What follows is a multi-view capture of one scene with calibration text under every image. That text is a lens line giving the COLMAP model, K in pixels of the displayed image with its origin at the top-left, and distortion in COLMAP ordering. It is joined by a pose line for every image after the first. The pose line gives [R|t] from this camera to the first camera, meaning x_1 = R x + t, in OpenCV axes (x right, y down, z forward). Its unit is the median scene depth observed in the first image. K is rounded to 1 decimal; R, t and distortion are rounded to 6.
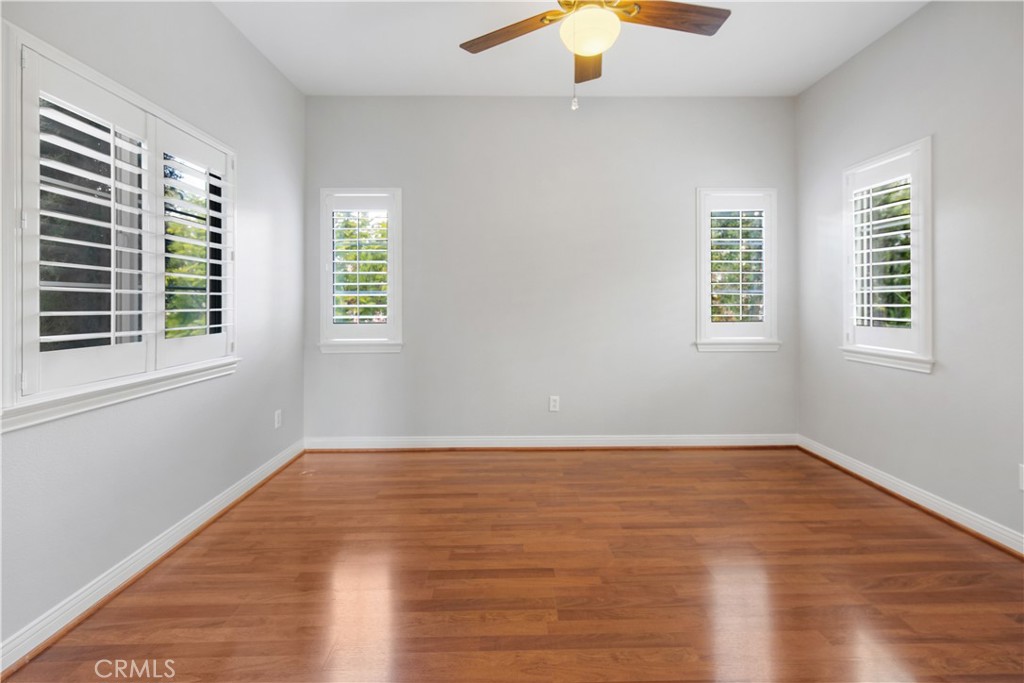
lens RADIAL K [[463.6, 0, 500.2], [0, 463.6, 308.2], [0, 0, 1]] dist [-0.001546, -0.002677]
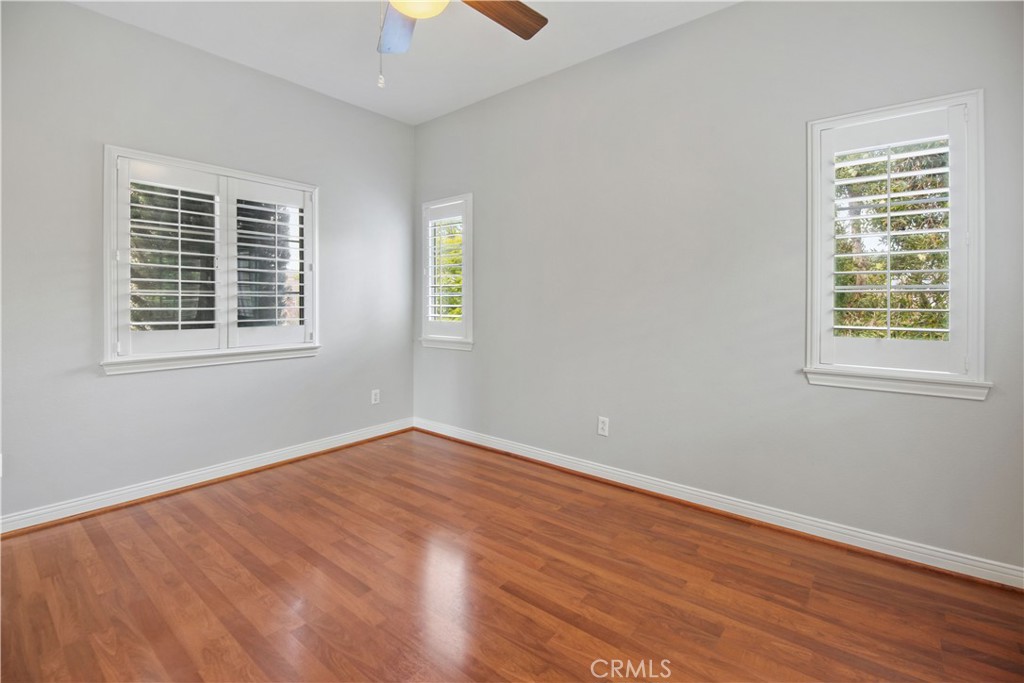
lens RADIAL K [[463.6, 0, 523.2], [0, 463.6, 307.7], [0, 0, 1]] dist [-0.001546, -0.002677]
pose [[0.765145, 0.012286, -0.643740, 0.667086], [-0.011615, 0.999919, 0.005279, -0.009805], [0.643753, 0.003438, 0.765226, 0.340461]]
